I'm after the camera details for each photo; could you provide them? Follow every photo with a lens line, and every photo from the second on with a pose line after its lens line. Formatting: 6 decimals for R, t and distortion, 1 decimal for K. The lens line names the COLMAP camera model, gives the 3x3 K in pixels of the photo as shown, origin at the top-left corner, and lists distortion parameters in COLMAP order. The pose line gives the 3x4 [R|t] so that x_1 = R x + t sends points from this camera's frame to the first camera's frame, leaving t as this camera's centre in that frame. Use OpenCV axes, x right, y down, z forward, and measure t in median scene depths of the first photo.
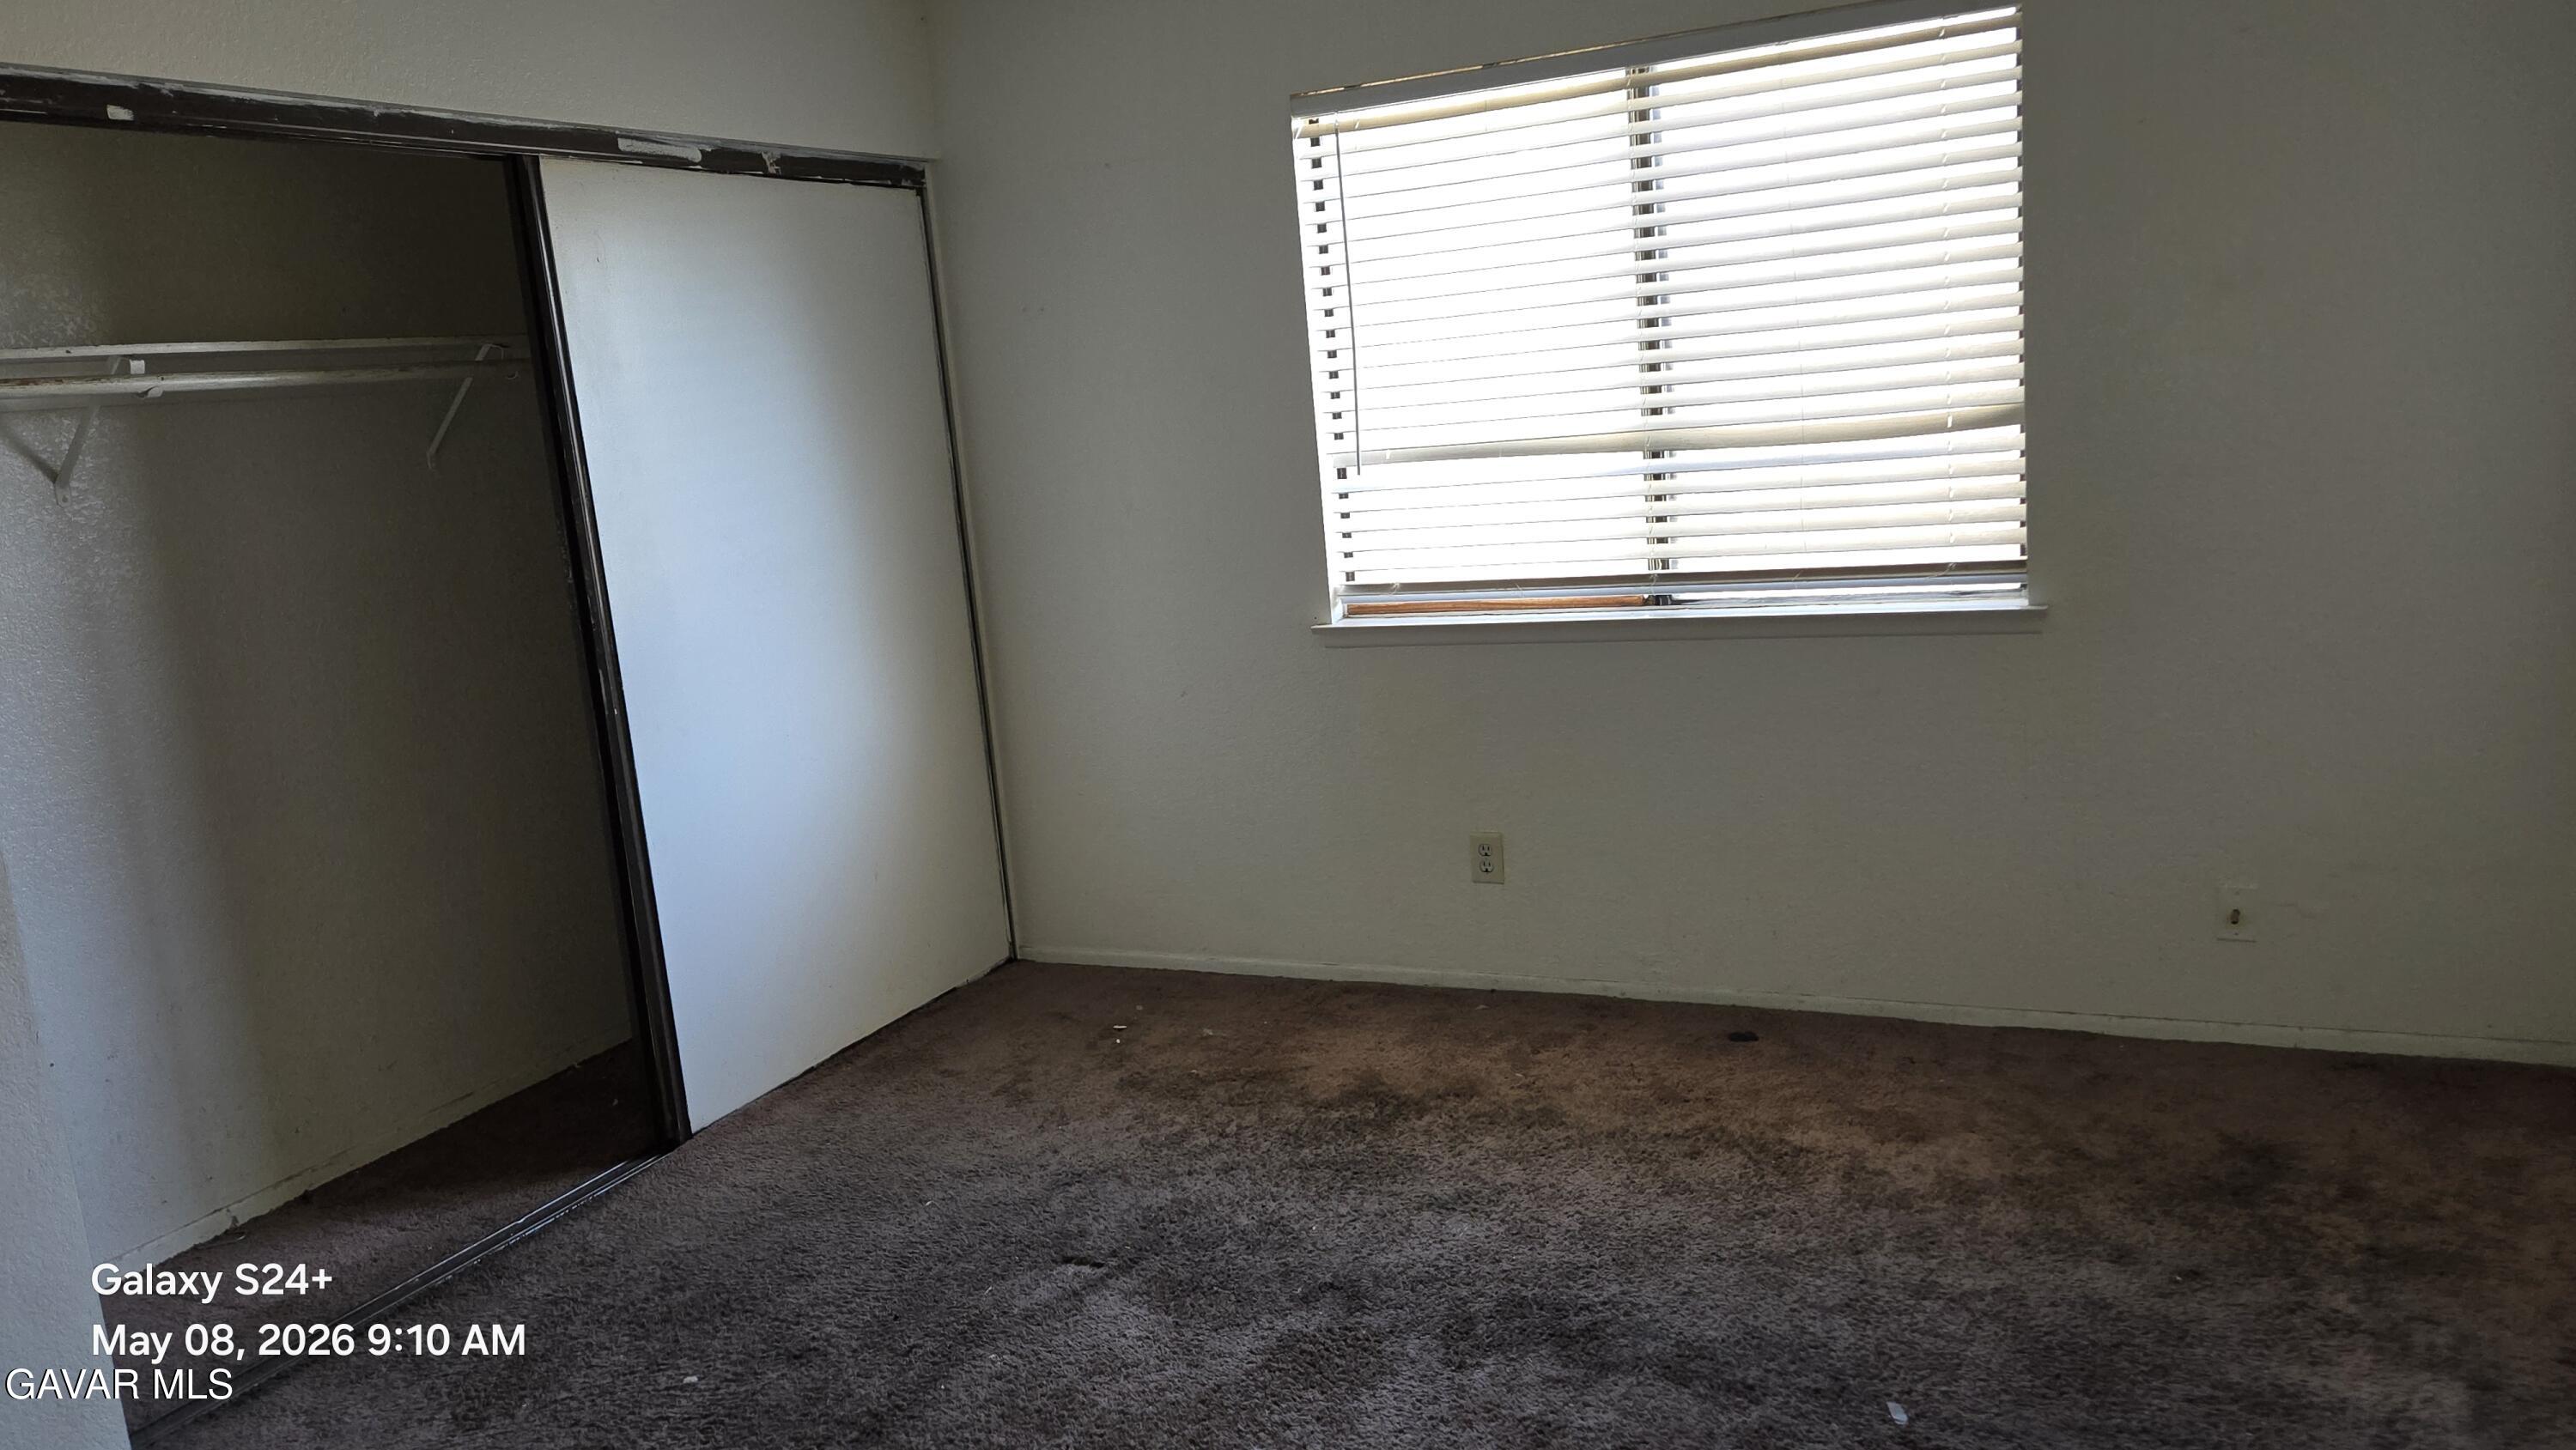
lens RADIAL K [[1868.6, 0, 1283.5], [0, 1868.6, 734.7], [0, 0, 1]] dist [0.070332, -0.028526]
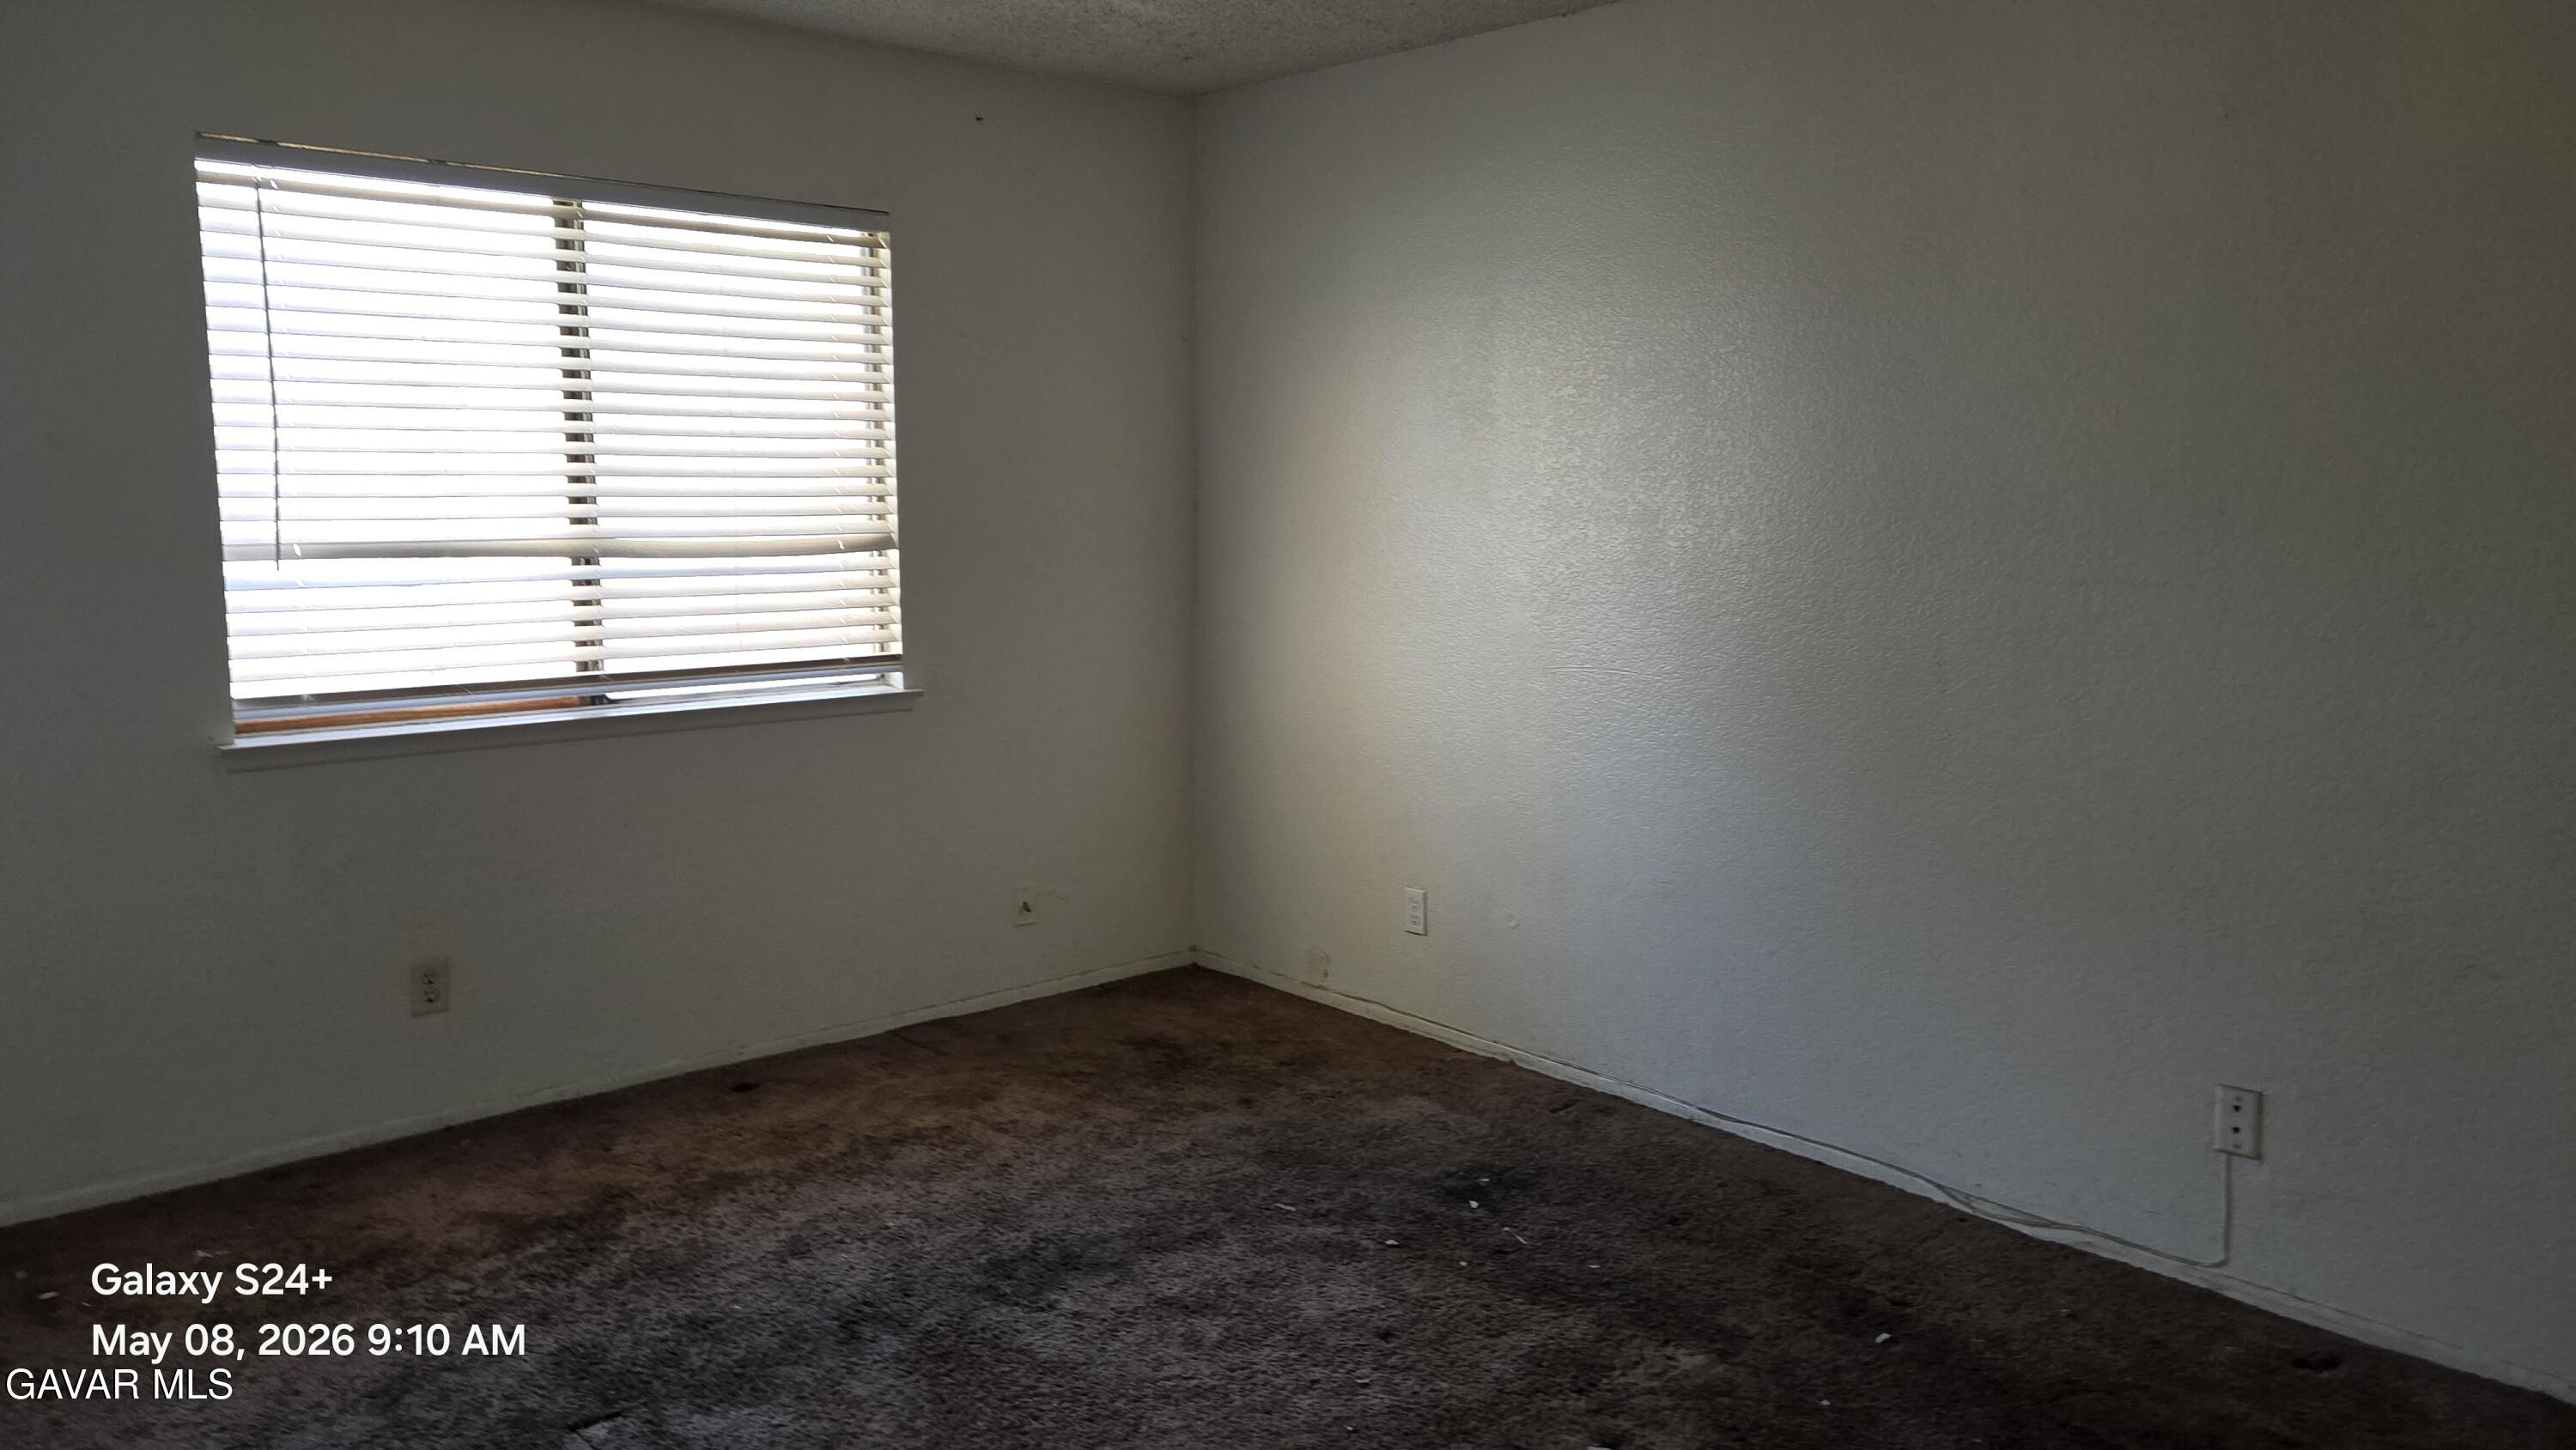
lens RADIAL K [[1868.6, 0, 1283.1], [0, 1868.6, 714.3], [0, 0, 1]] dist [0.070332, -0.028526]
pose [[0.400005, -0.033137, 0.915914, -0.667122], [0.131589, 0.991069, -0.021613, 0.009959], [-0.907017, 0.129169, 0.400793, 0.255615]]
